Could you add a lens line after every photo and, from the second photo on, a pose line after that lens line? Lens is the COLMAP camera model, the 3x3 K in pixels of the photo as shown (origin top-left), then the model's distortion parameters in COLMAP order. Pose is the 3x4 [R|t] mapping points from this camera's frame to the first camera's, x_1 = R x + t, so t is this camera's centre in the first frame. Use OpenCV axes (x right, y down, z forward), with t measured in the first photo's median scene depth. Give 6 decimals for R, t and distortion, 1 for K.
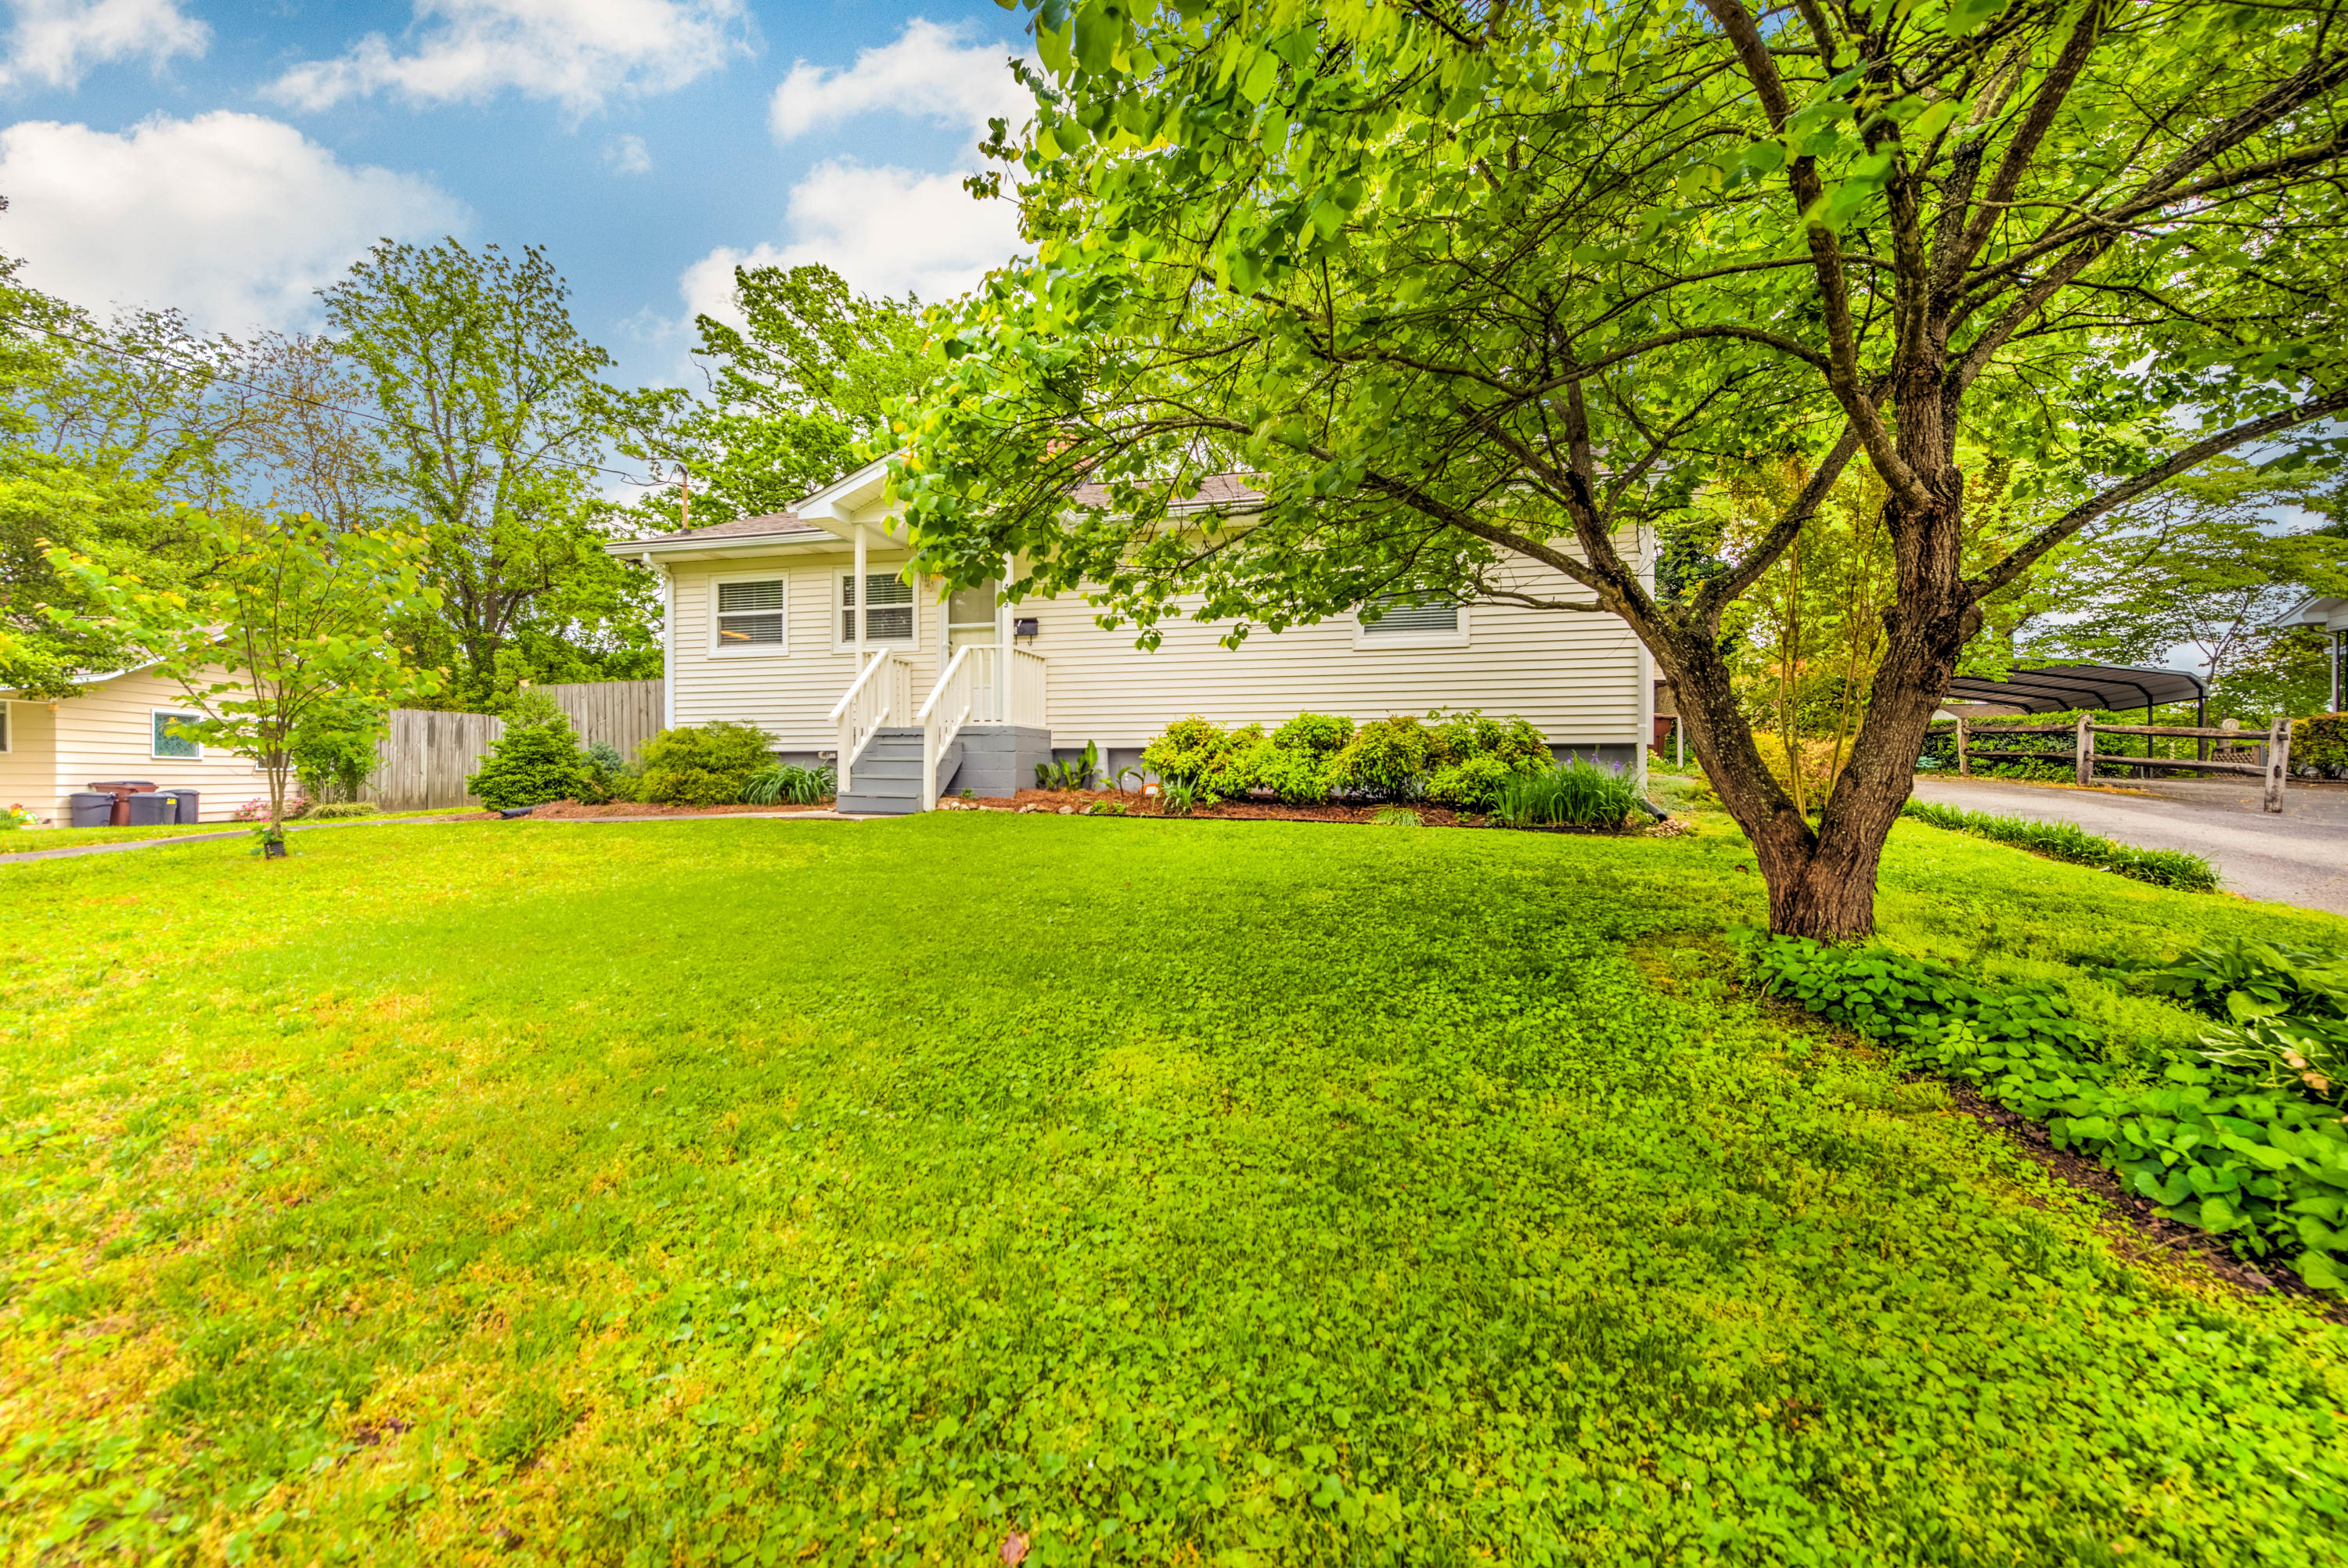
lens RADIAL K [[921.6, 0, 1170.4], [0, 921.6, 791.3], [0, 0, 1]] dist [-0.003225, 0.000411]
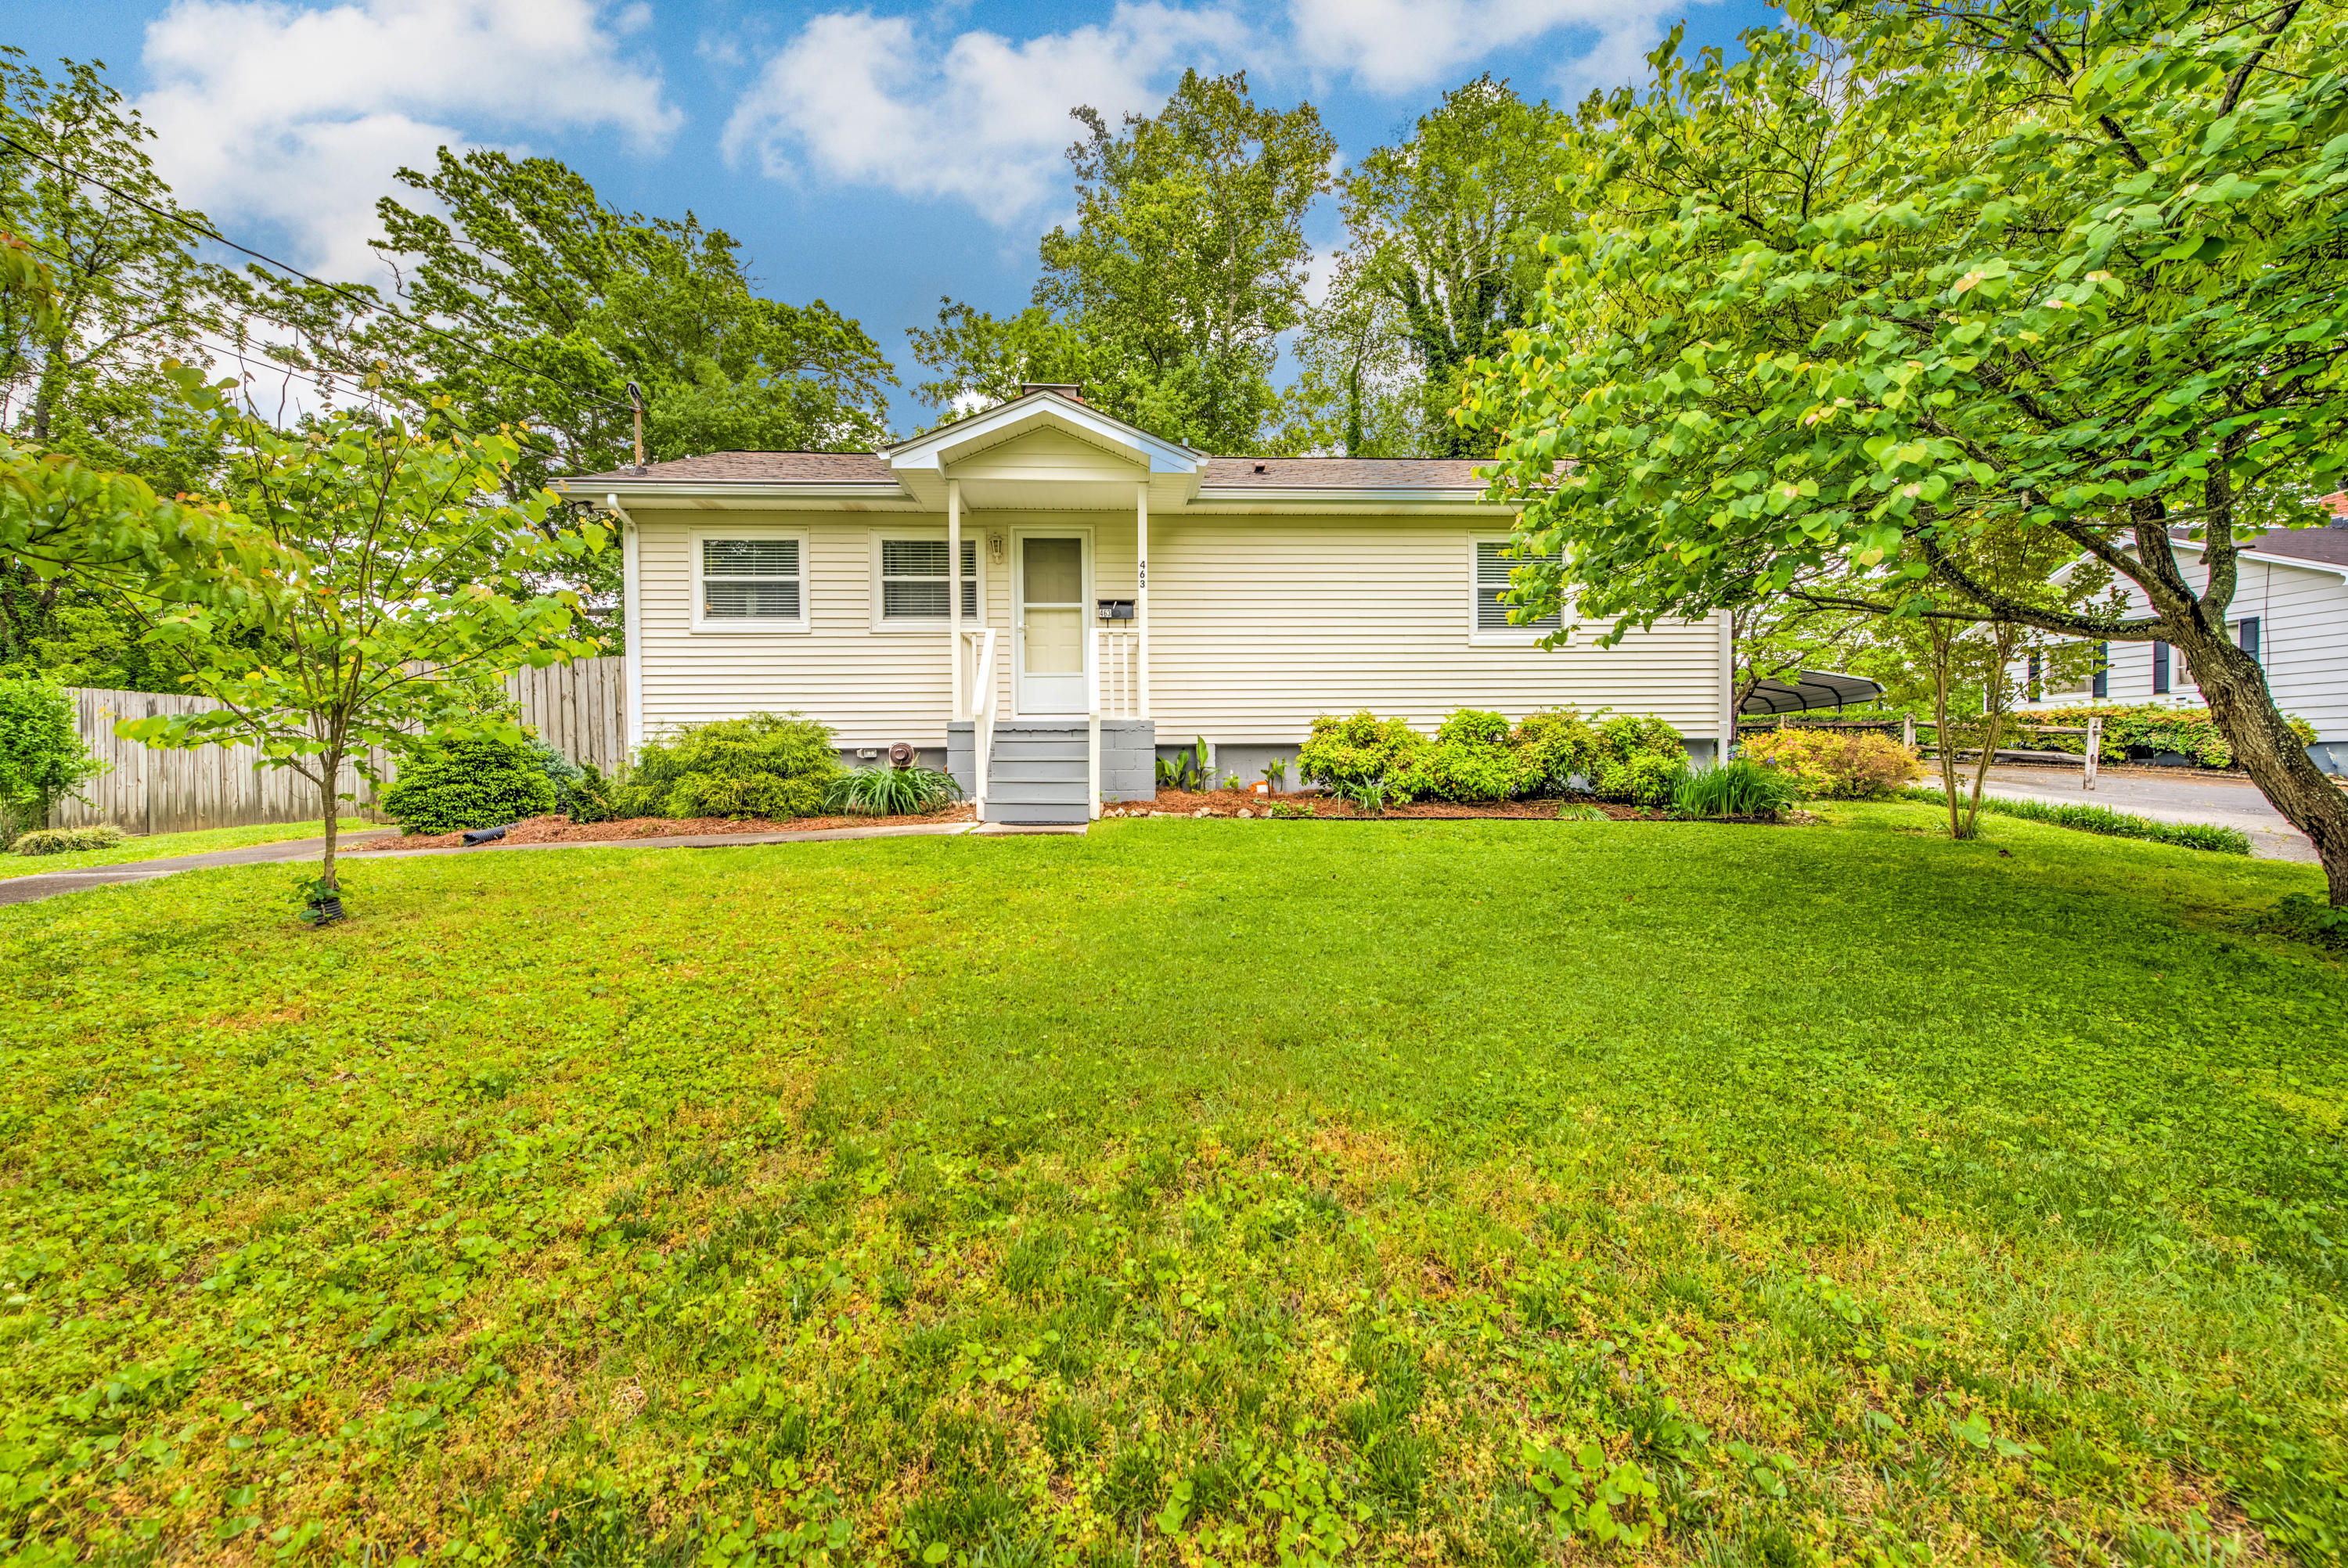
lens RADIAL K [[921.6, 0, 1178.2], [0, 921.6, 771.5], [0, 0, 1]] dist [-0.003225, 0.000411]
pose [[0.952232, -0.013625, 0.305070, -0.349365], [0.016037, 0.999857, -0.005400, -0.013177], [-0.304953, 0.010035, 0.952314, 0.117450]]
